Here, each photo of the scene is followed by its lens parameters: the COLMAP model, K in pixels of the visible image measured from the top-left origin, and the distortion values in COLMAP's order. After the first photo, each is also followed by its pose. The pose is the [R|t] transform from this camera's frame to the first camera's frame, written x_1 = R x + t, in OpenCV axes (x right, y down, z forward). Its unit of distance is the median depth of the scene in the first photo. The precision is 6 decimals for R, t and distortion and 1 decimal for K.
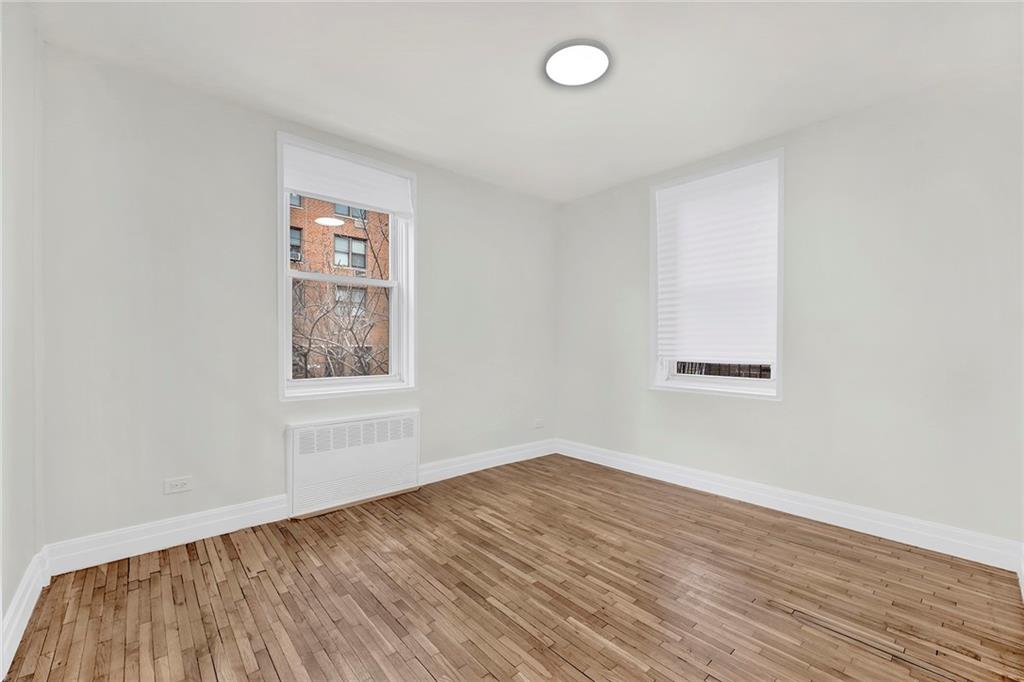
lens RADIAL K [[424.9, 0, 512.0], [0, 424.9, 341.0], [0, 0, 1]] dist [0.027162, -0.000077]
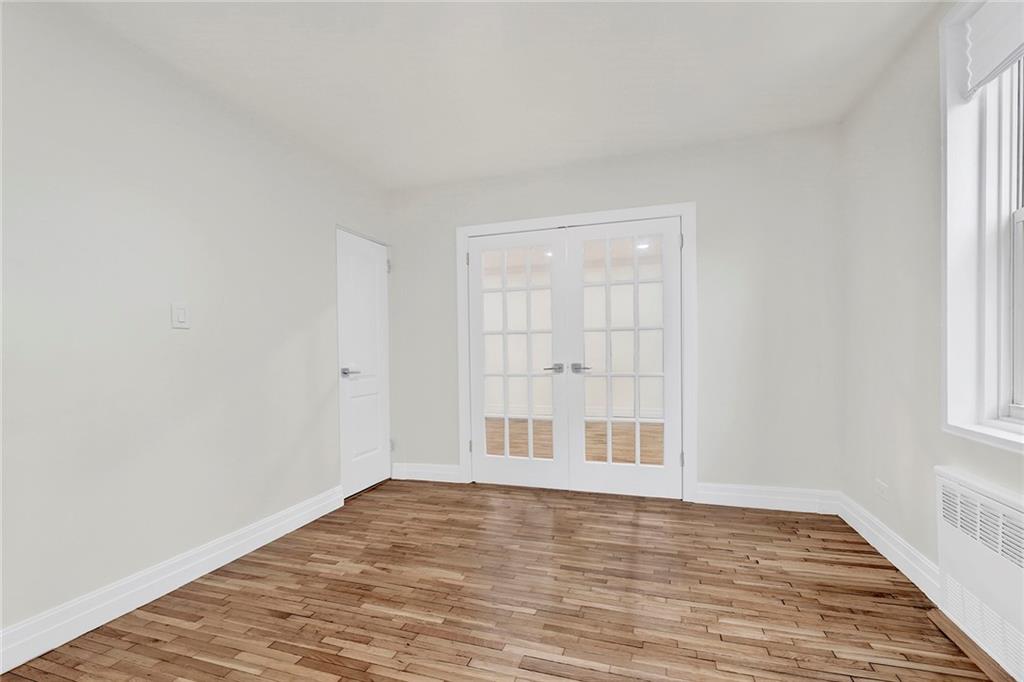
lens RADIAL K [[423.0, 0, 513.7], [0, 423.0, 342.4], [0, 0, 1]] dist [-0.002283, -0.000629]
pose [[-0.846544, -0.000970, -0.532317, 0.427810], [0.016251, 0.999485, -0.027665, 0.055550], [0.532070, -0.032071, -0.846093, 1.638432]]
